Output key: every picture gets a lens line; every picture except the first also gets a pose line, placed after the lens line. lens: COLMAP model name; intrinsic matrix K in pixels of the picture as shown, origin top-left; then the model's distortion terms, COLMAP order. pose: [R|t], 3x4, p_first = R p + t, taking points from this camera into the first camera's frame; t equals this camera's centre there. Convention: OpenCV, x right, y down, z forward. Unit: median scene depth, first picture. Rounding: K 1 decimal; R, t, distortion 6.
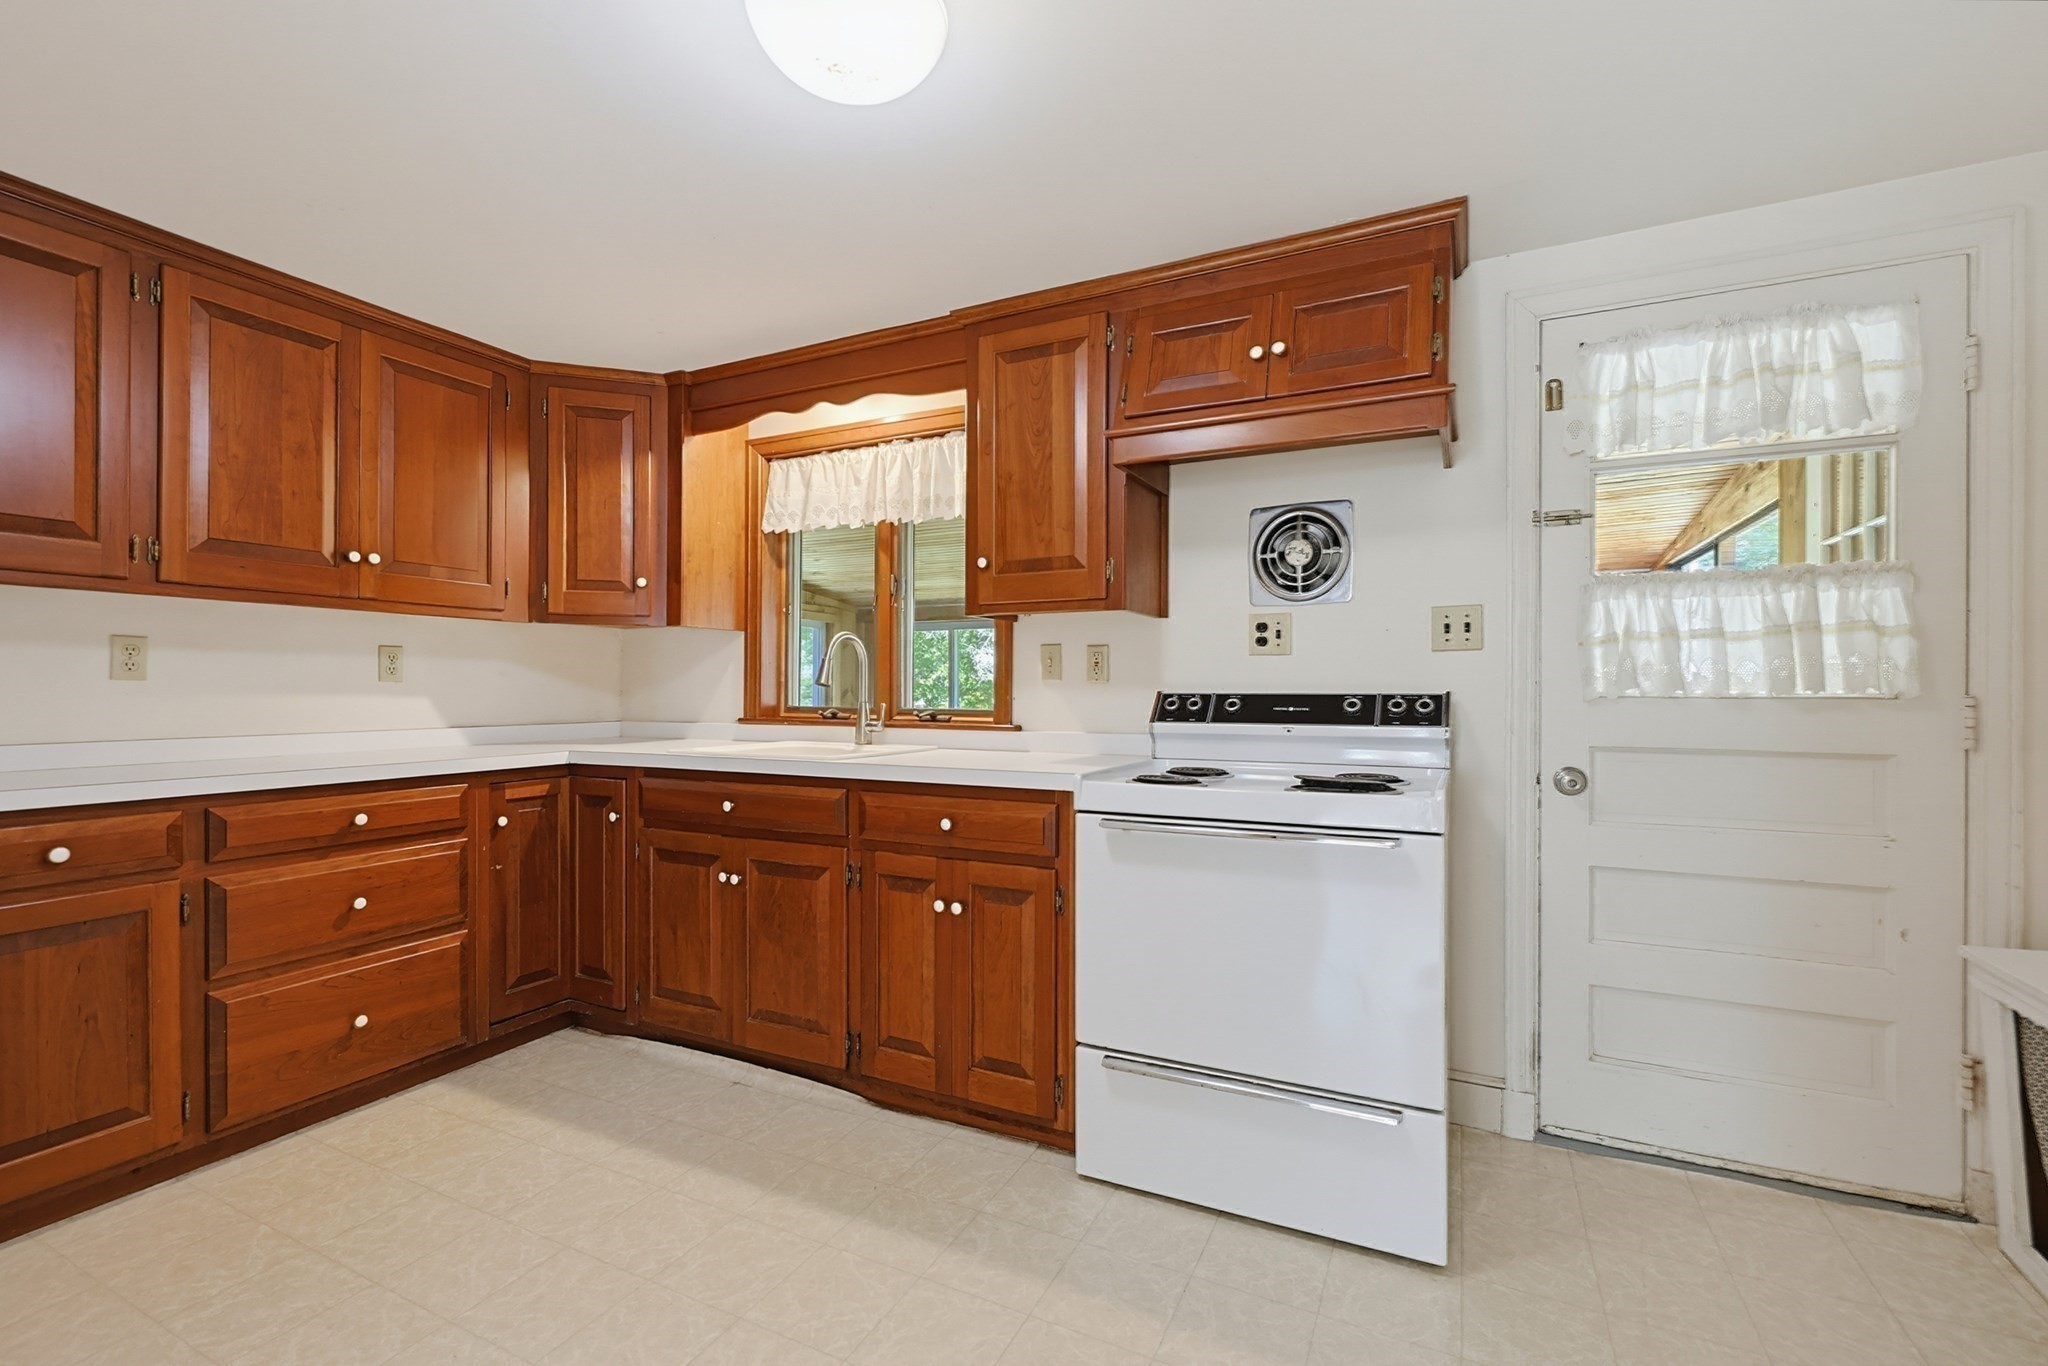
lens RADIAL K [[872.7, 0, 1047.1], [0, 872.7, 692.3], [0, 0, 1]] dist [0.001017, 0.000012]
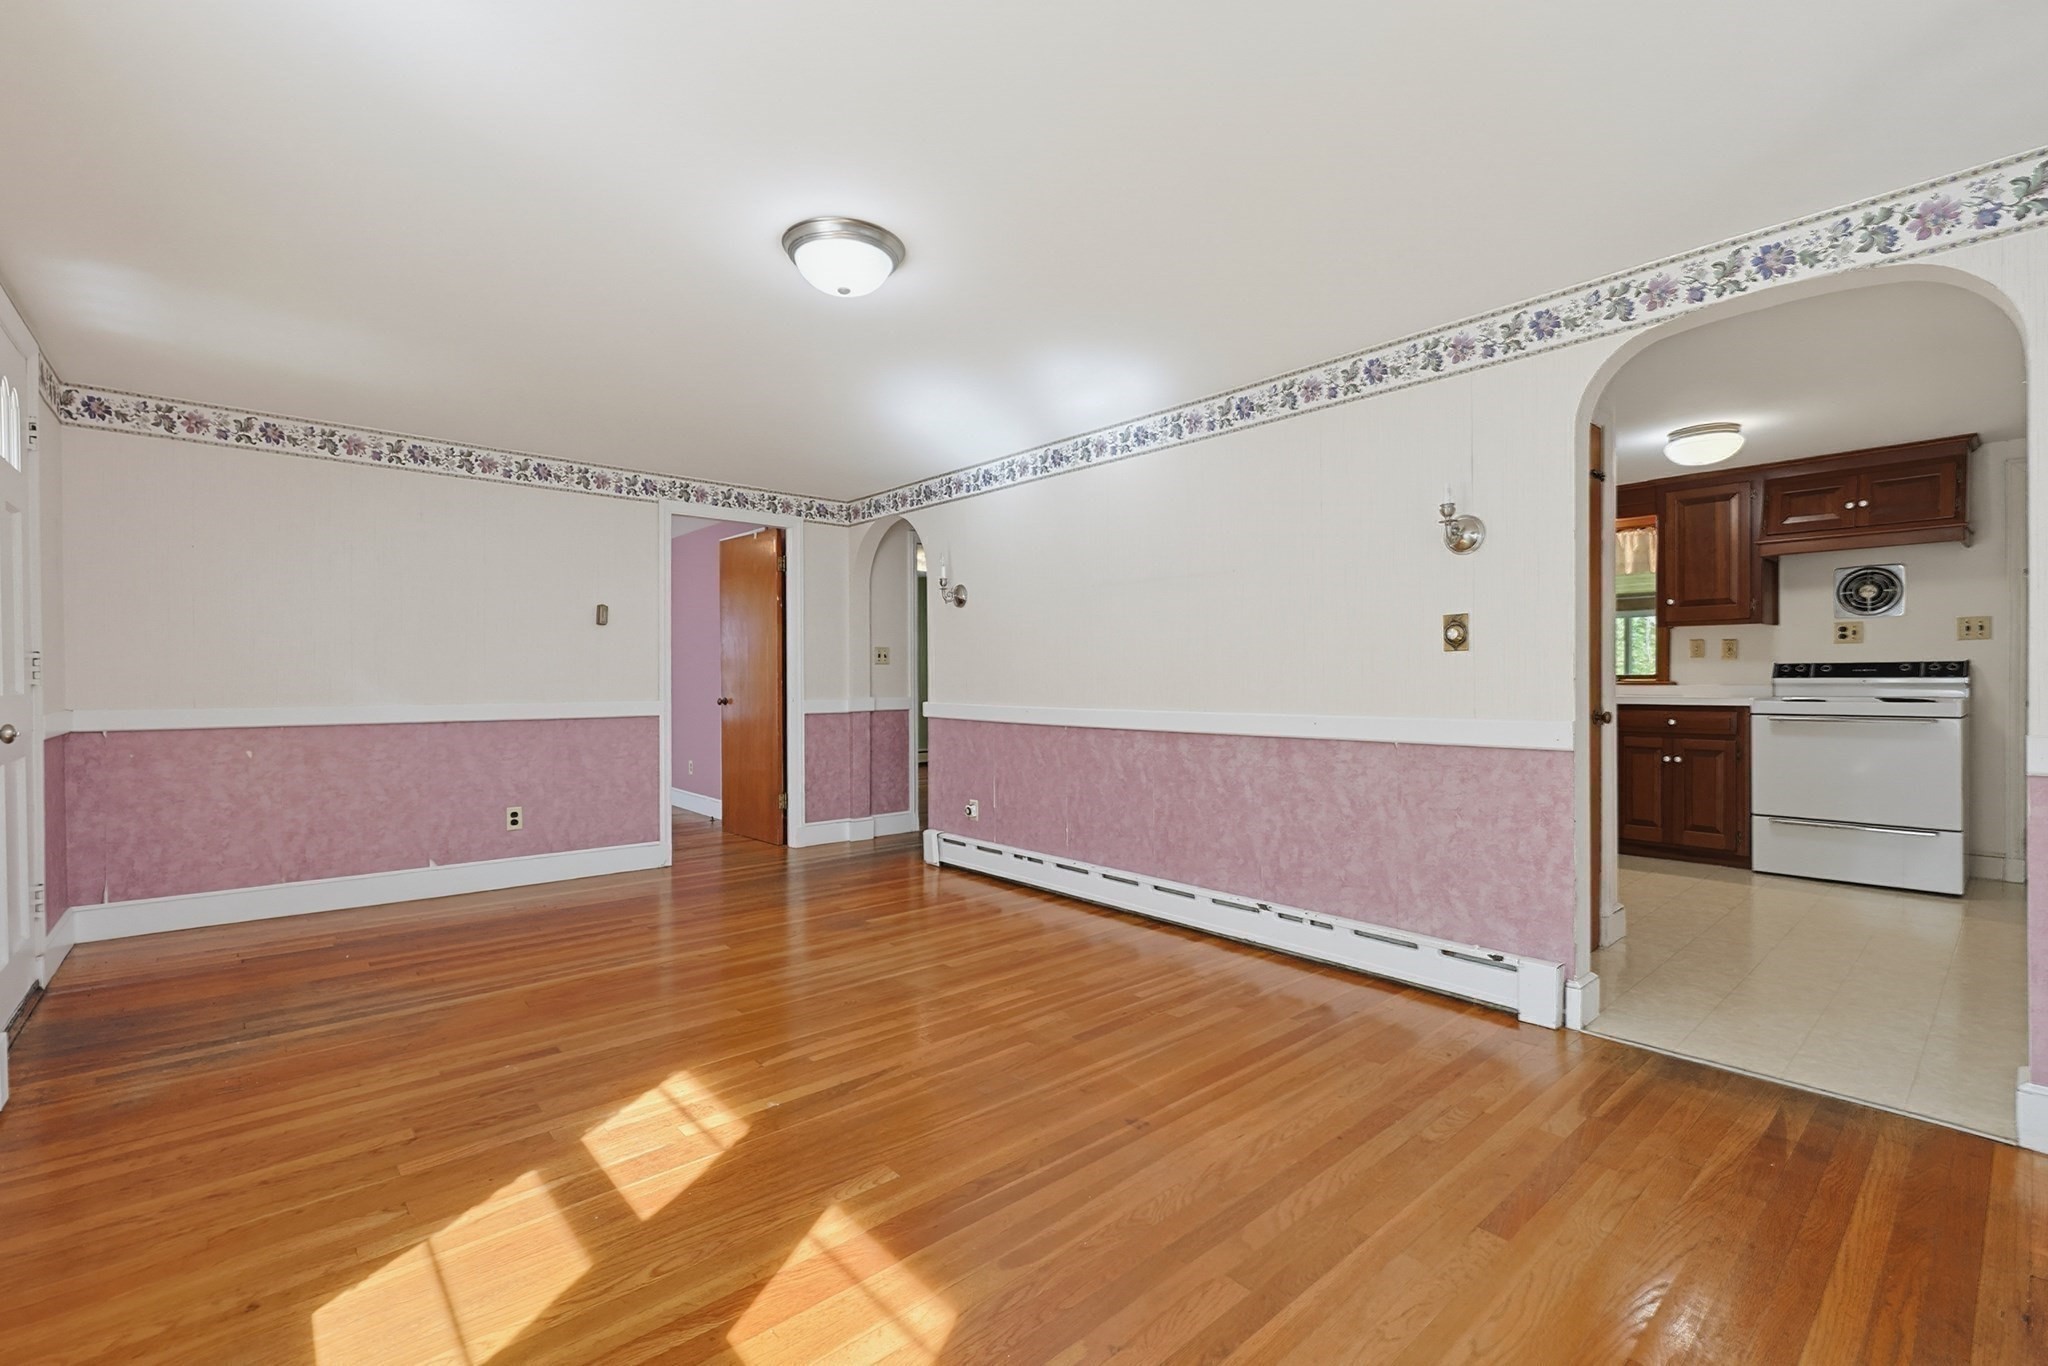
lens RADIAL K [[900.5, 0, 1024.0], [0, 900.5, 683.0], [0, 0, 1]] dist [0.000783, 0.000181]
pose [[0.917488, -0.005804, -0.397722, -0.649881], [0.007373, 0.999970, 0.002416, 0.028241], [0.397696, -0.005149, 0.917503, -1.618412]]
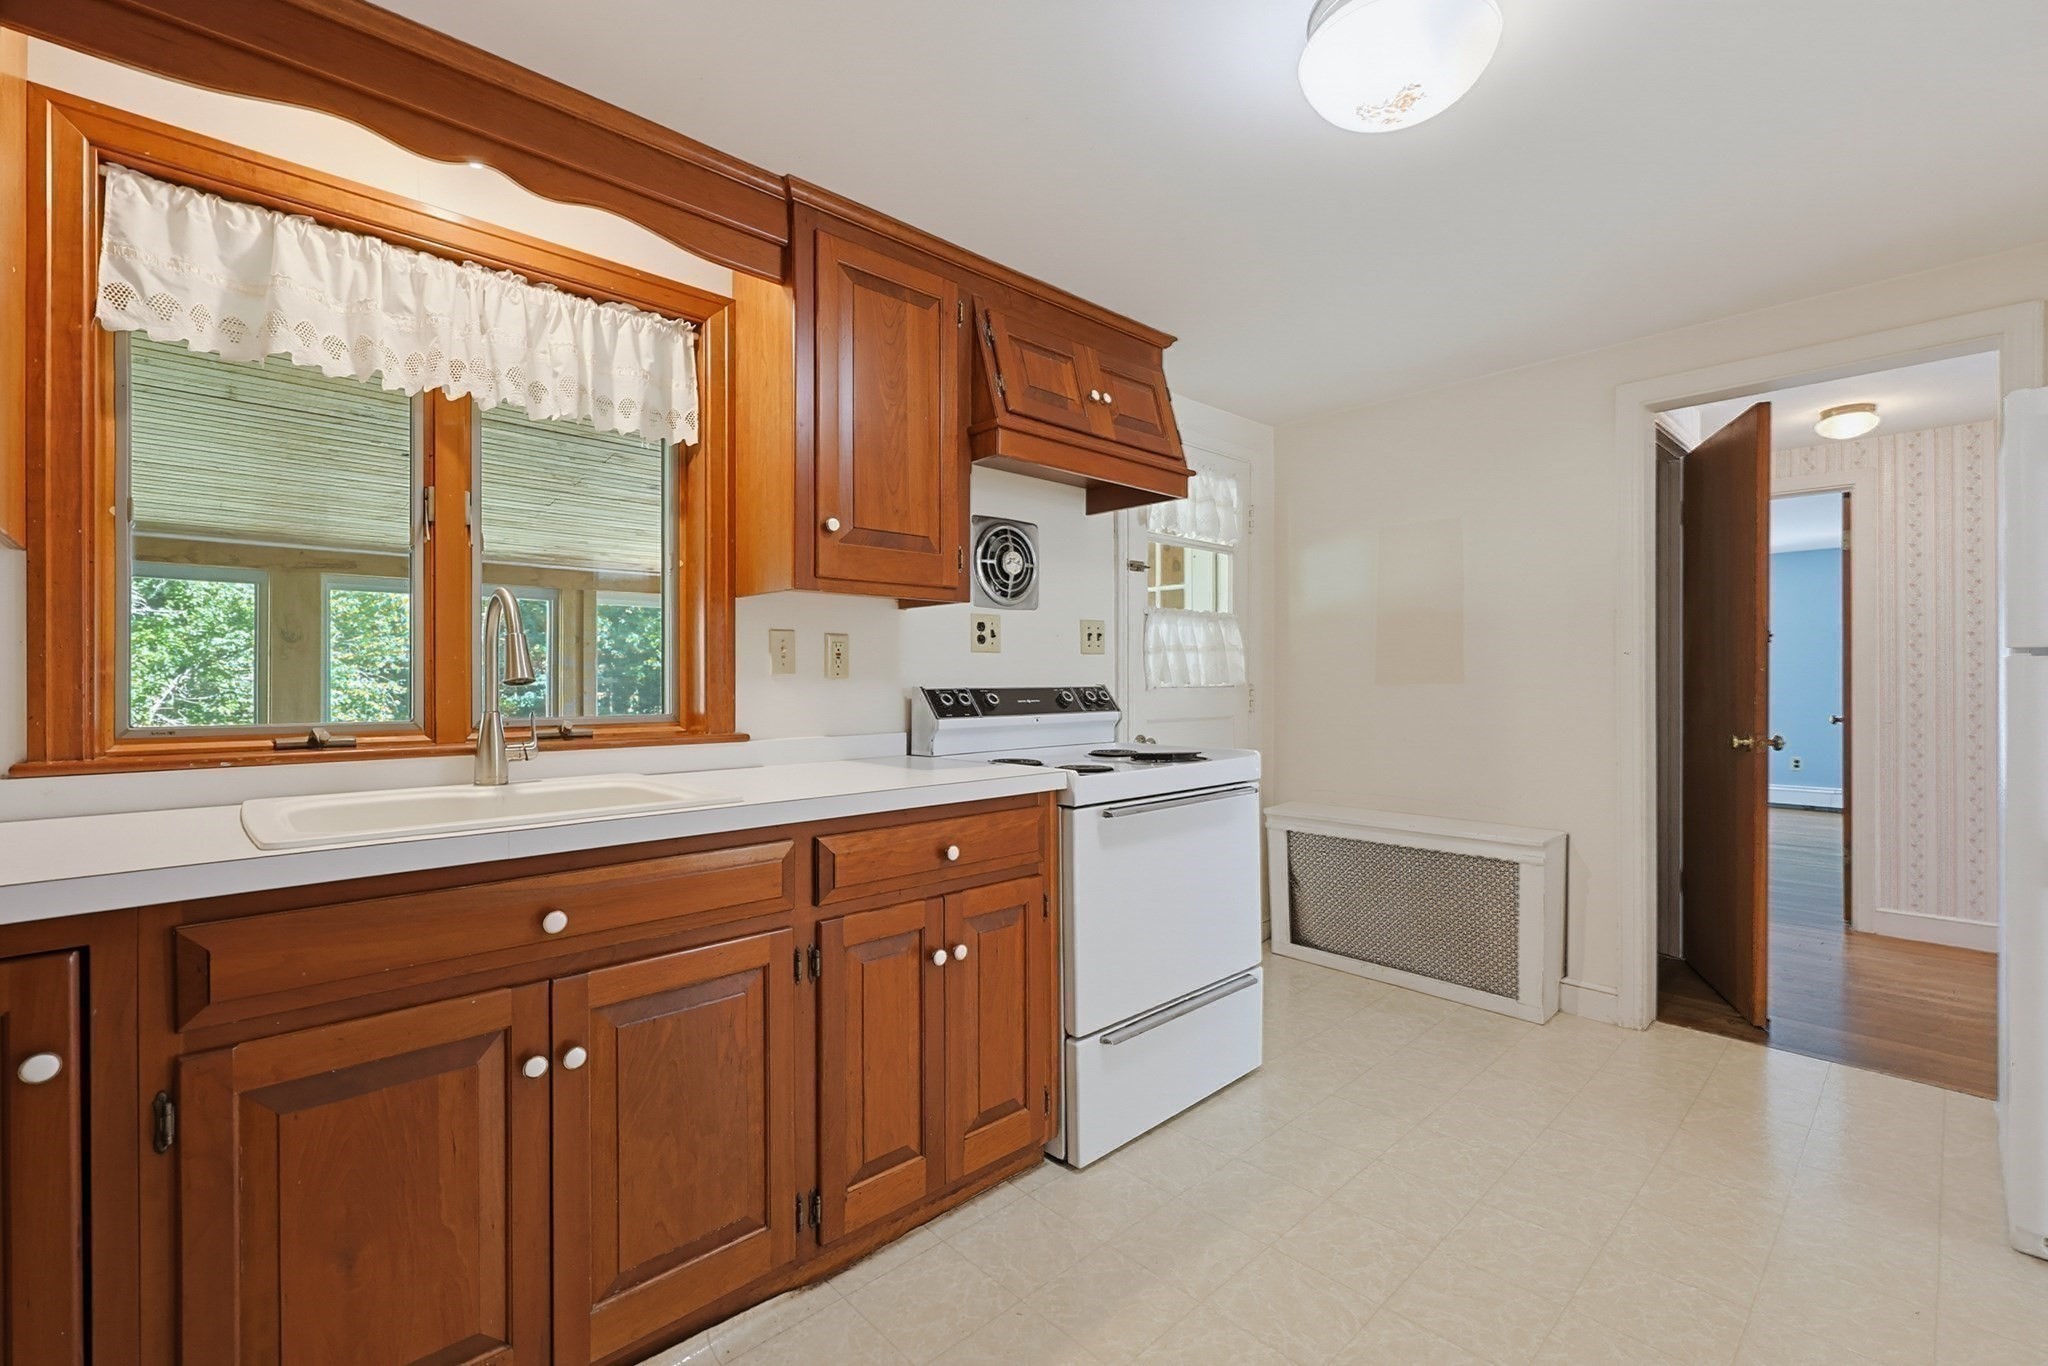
lens RADIAL K [[877.6, 0, 1024.0], [0, 877.6, 683.0], [0, 0, 1]] dist [-0.000484, -0.000176]
pose [[0.359472, -0.007785, 0.933123, -0.764076], [0.007984, 0.999954, 0.005267, -0.009984], [-0.933122, 0.005557, 0.359518, 0.573591]]
